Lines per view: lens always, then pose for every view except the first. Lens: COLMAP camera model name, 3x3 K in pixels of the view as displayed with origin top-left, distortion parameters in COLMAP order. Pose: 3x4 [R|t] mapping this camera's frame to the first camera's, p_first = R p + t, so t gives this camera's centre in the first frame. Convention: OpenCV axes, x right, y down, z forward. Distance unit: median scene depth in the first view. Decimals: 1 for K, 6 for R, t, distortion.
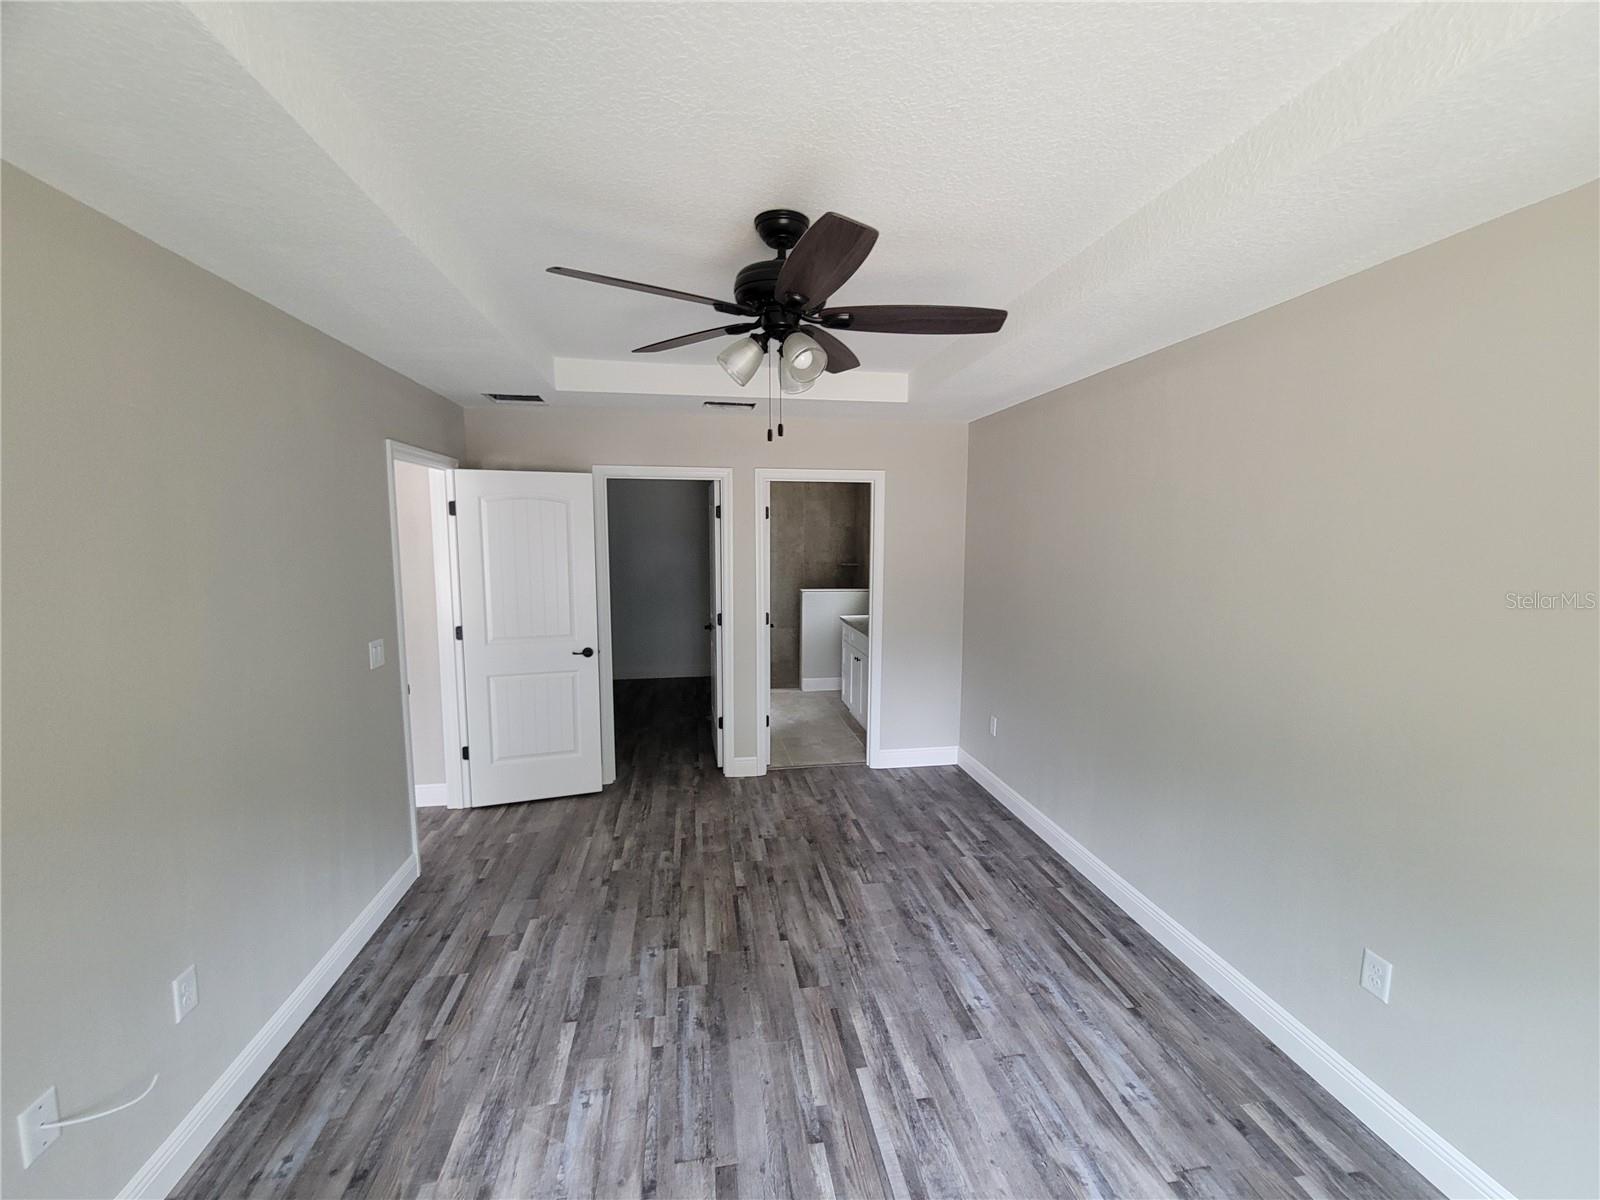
lens RADIAL K [[651.6, 0, 801.6], [0, 651.6, 601.4], [0, 0, 1]] dist [-0.000897, -0.000026]
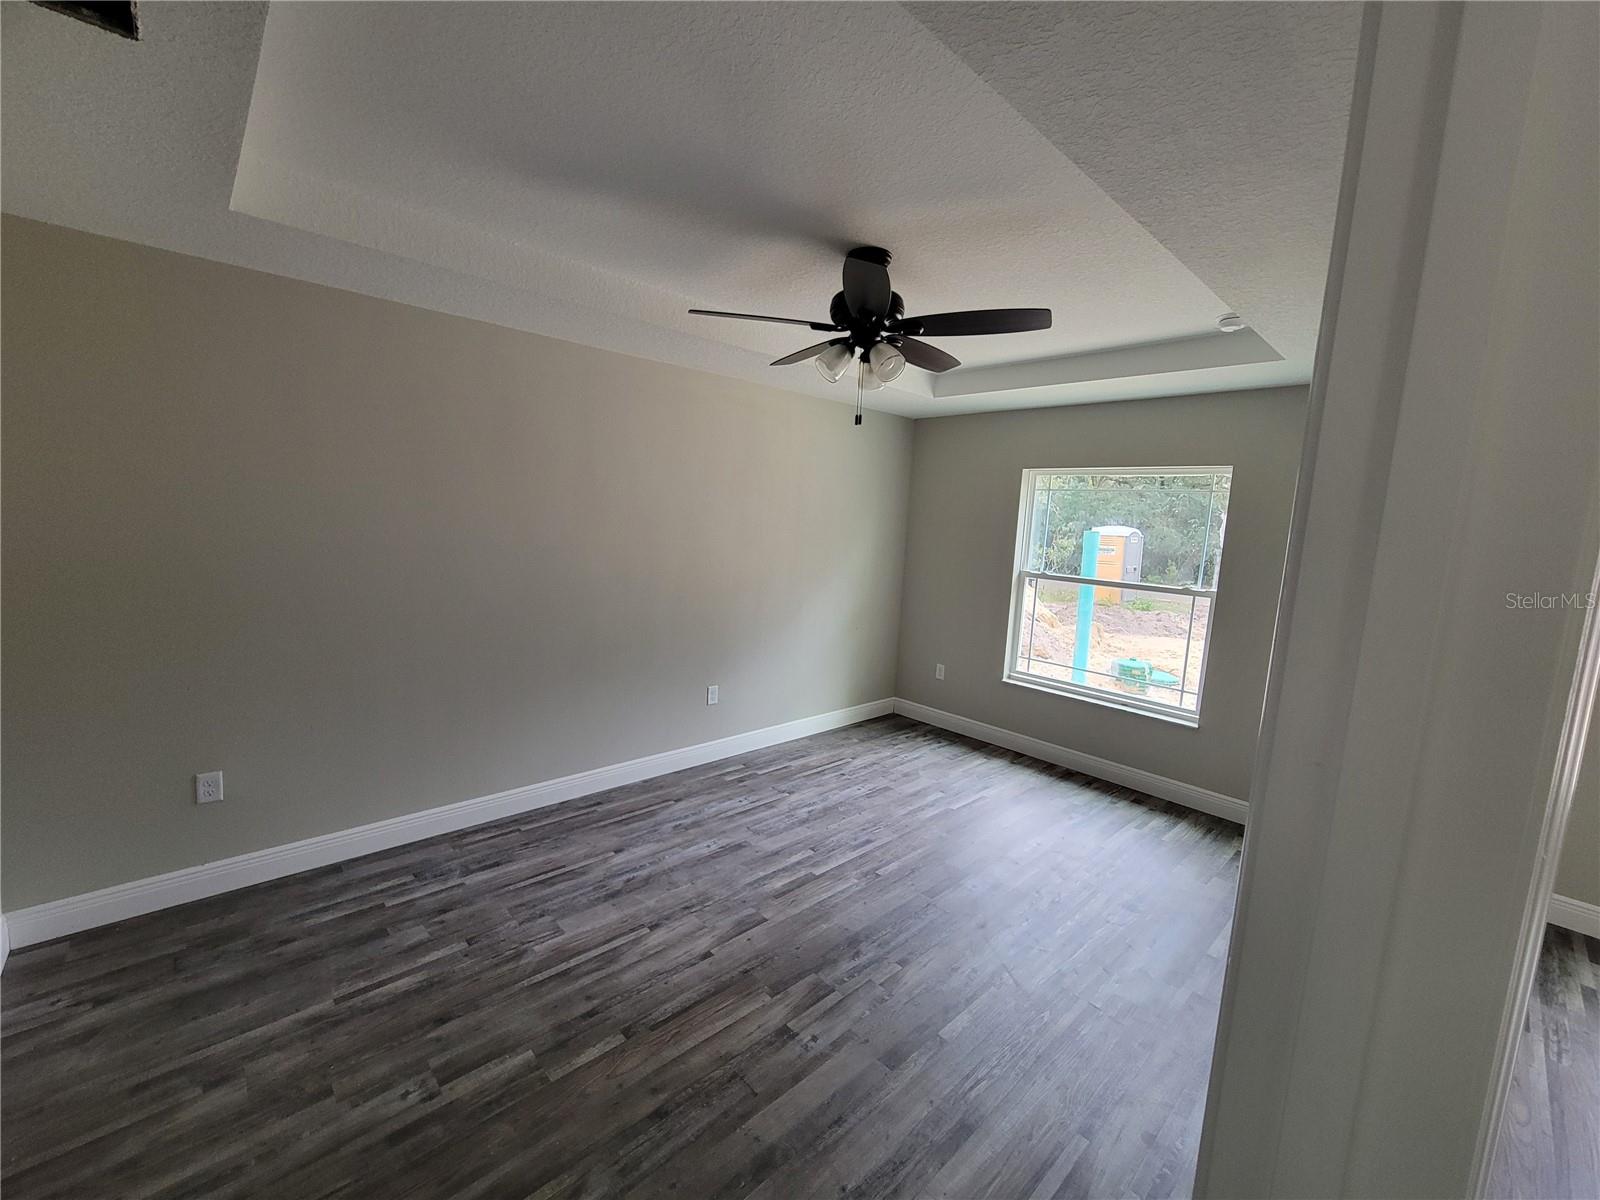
lens RADIAL K [[651.6, 0, 798.8], [0, 651.6, 596.8], [0, 0, 1]] dist [-0.000897, -0.000026]
pose [[-0.548227, -0.135996, 0.825198, -0.755280], [0.038989, 0.981461, 0.187652, -0.120437], [-0.835420, 0.135050, -0.532761, 1.296453]]
